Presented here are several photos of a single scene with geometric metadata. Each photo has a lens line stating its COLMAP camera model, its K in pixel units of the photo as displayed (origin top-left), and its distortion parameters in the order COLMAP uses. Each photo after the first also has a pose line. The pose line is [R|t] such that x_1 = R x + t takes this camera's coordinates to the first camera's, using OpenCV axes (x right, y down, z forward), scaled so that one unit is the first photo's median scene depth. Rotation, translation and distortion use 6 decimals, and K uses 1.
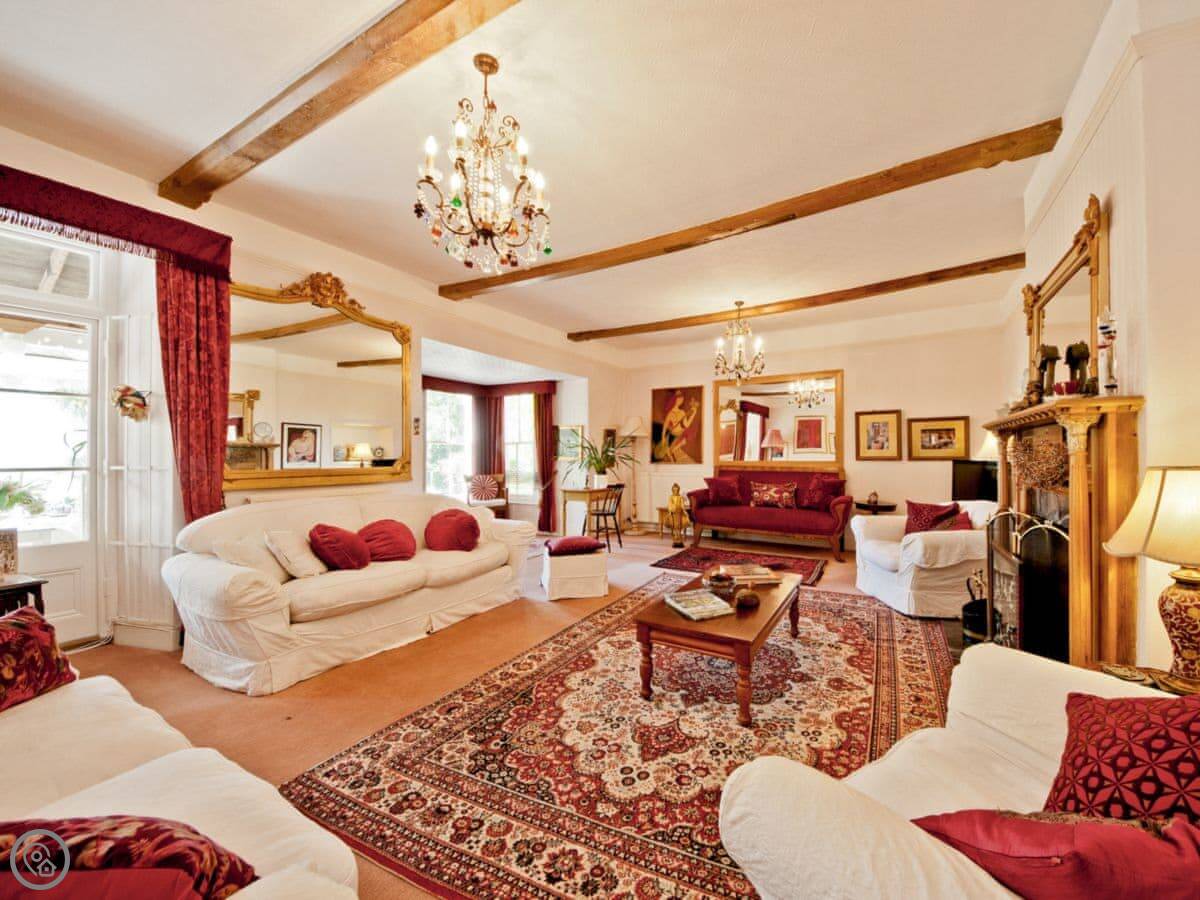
lens RADIAL K [[478.1, 0, 624.0], [0, 478.1, 449.5], [0, 0, 1]] dist [0.020277, -0.000130]
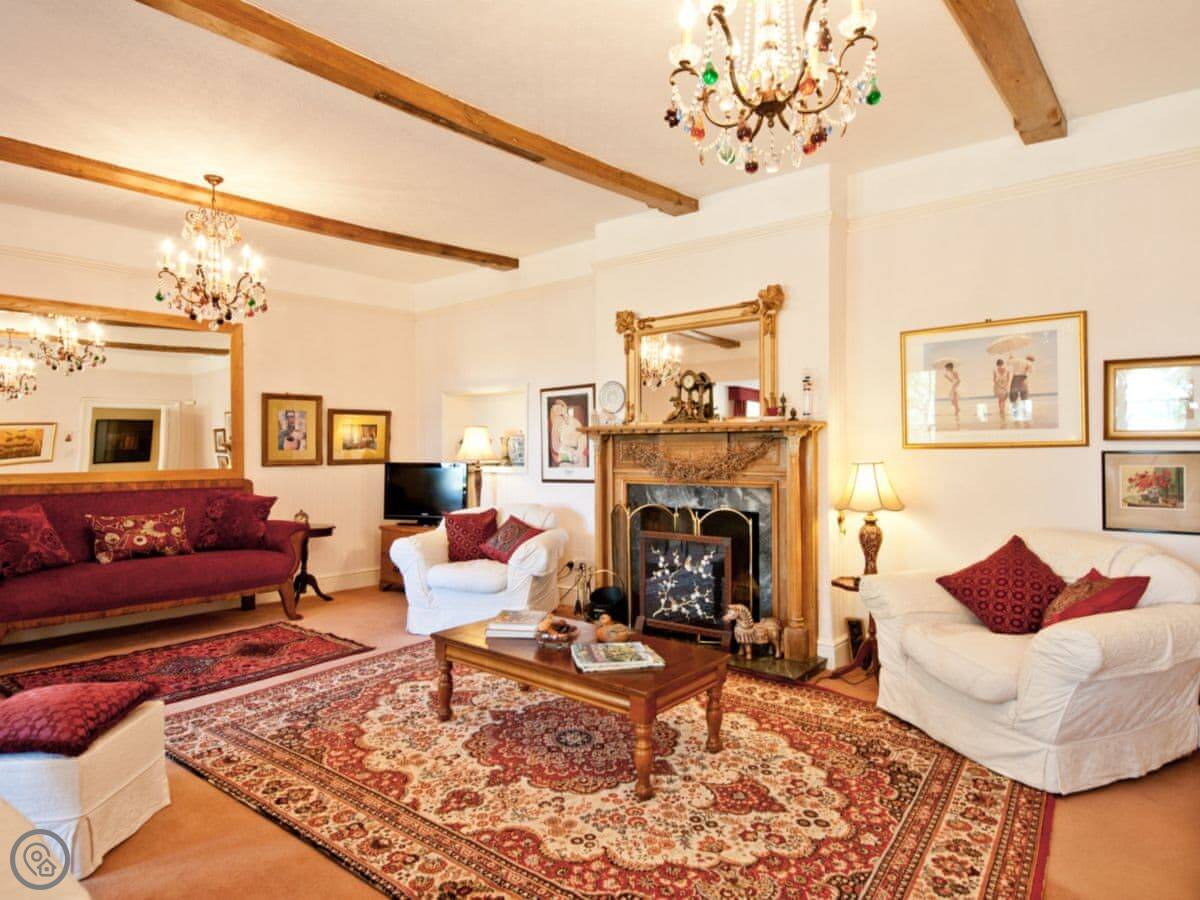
lens RADIAL K [[745.5, 0, 600.0], [0, 745.5, 450.0], [0, 0, 1]] dist [0.026616, 0.000881]
pose [[0.149024, -0.000299, 0.988834, -0.906253], [-0.004271, 0.999990, 0.000946, -0.005712], [-0.988824, -0.004364, 0.149021, 0.756837]]
